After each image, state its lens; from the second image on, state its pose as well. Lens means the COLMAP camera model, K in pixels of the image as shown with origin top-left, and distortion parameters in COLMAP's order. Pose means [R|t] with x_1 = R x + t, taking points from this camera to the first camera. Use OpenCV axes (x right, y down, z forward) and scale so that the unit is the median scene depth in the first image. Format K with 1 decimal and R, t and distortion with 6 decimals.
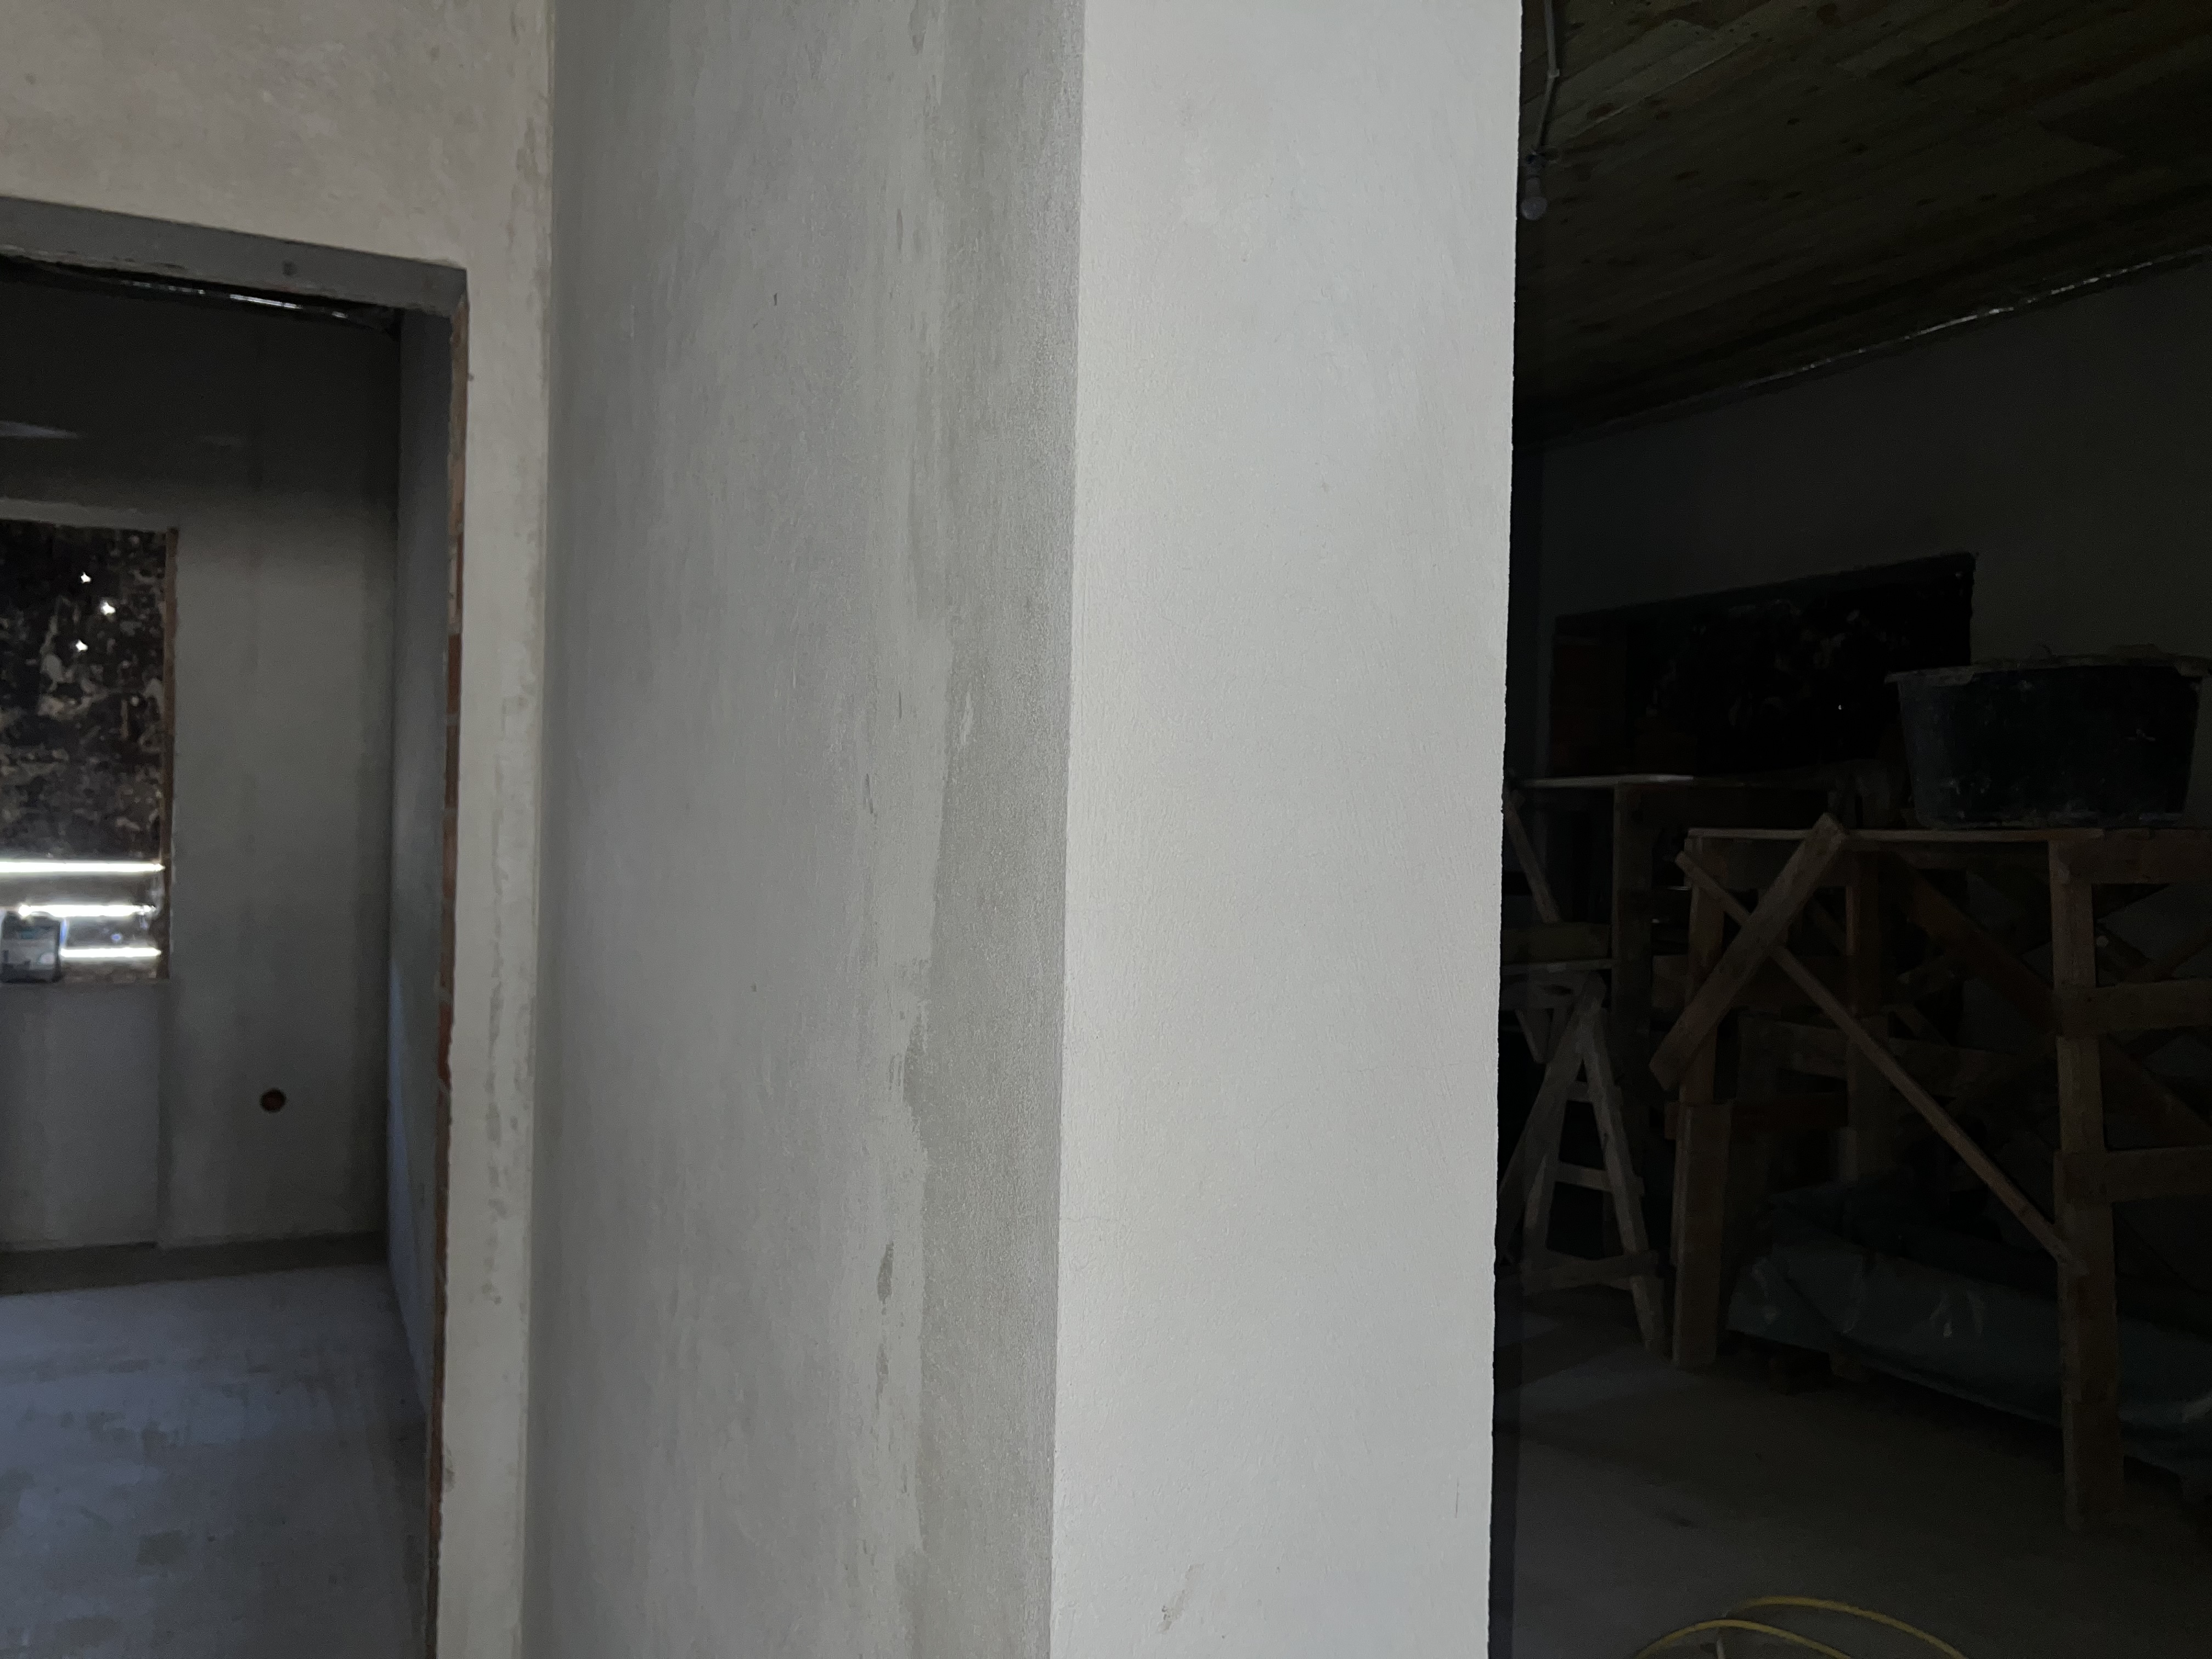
lens RADIAL K [[1669.2, 0, 1115.8], [0, 1669.2, 838.8], [0, 0, 1]] dist [0.000796, -0.000481]
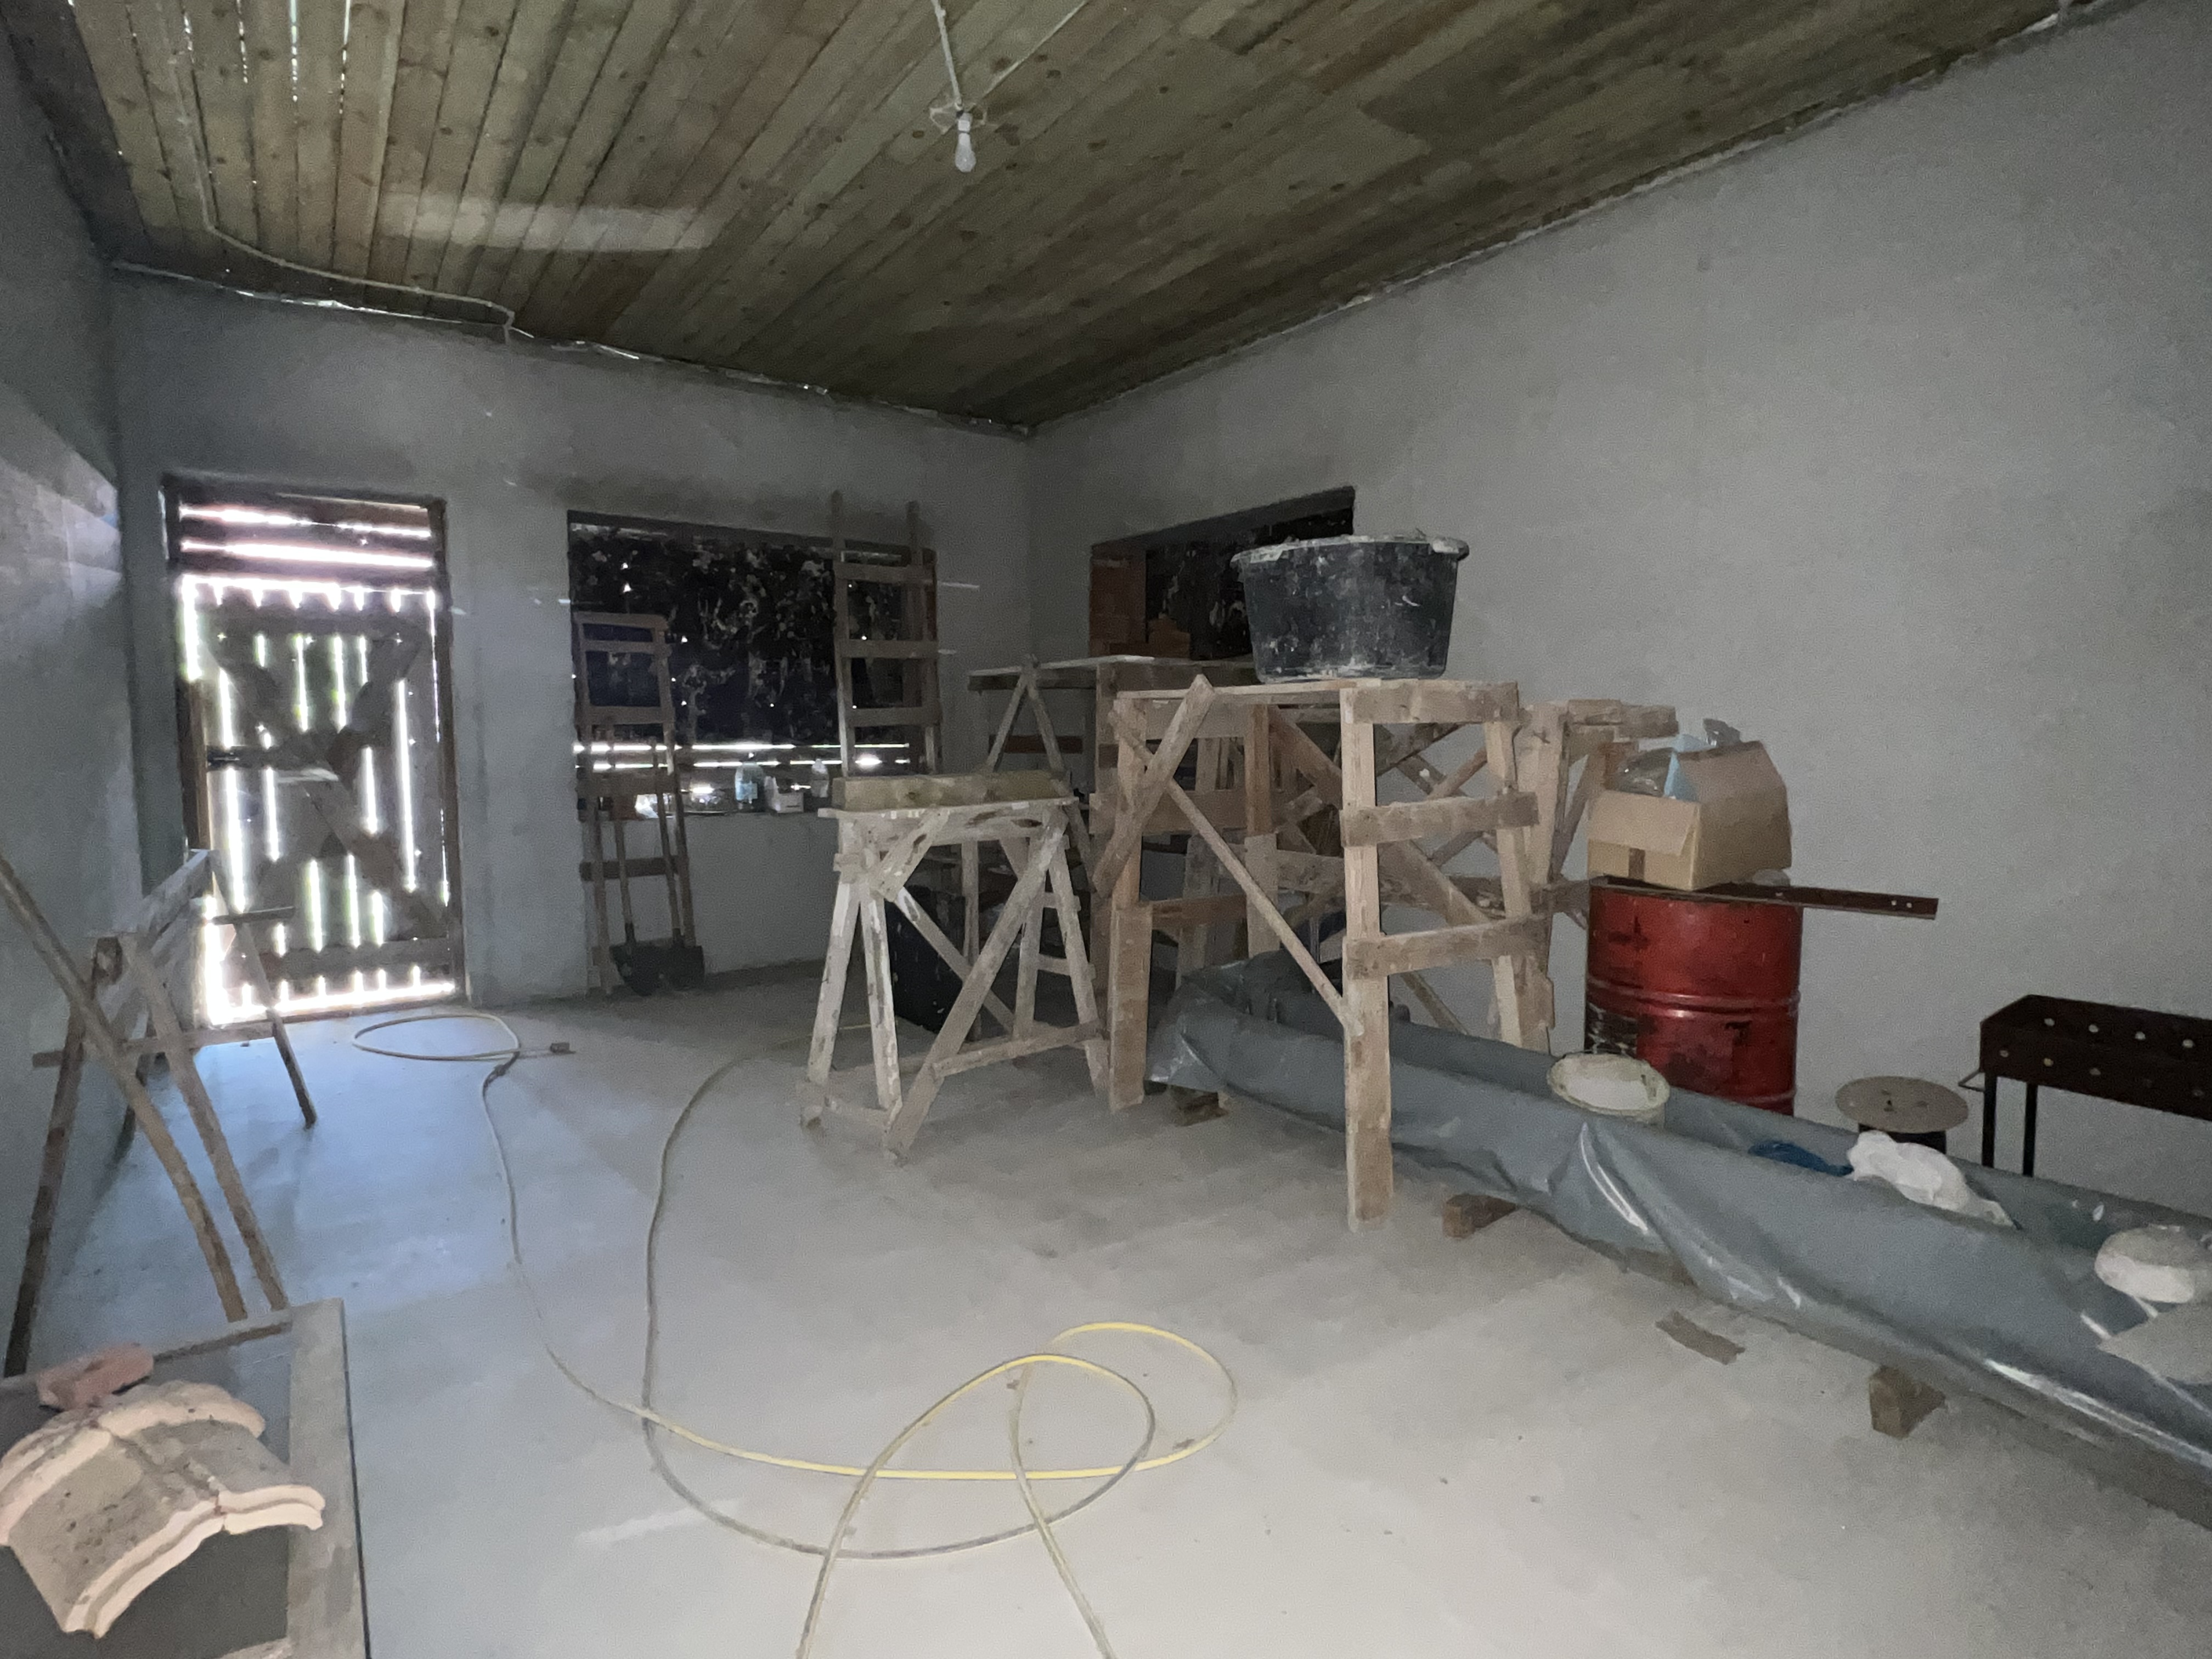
lens RADIAL K [[1113.5, 0, 1107.1], [0, 1113.5, 812.5], [0, 0, 1]] dist [0.010636, -0.000658]
pose [[0.985586, -0.029480, 0.166586, 0.286806], [0.016858, 0.996913, 0.076679, 0.030182], [-0.168332, -0.072766, 0.983041, 0.244484]]
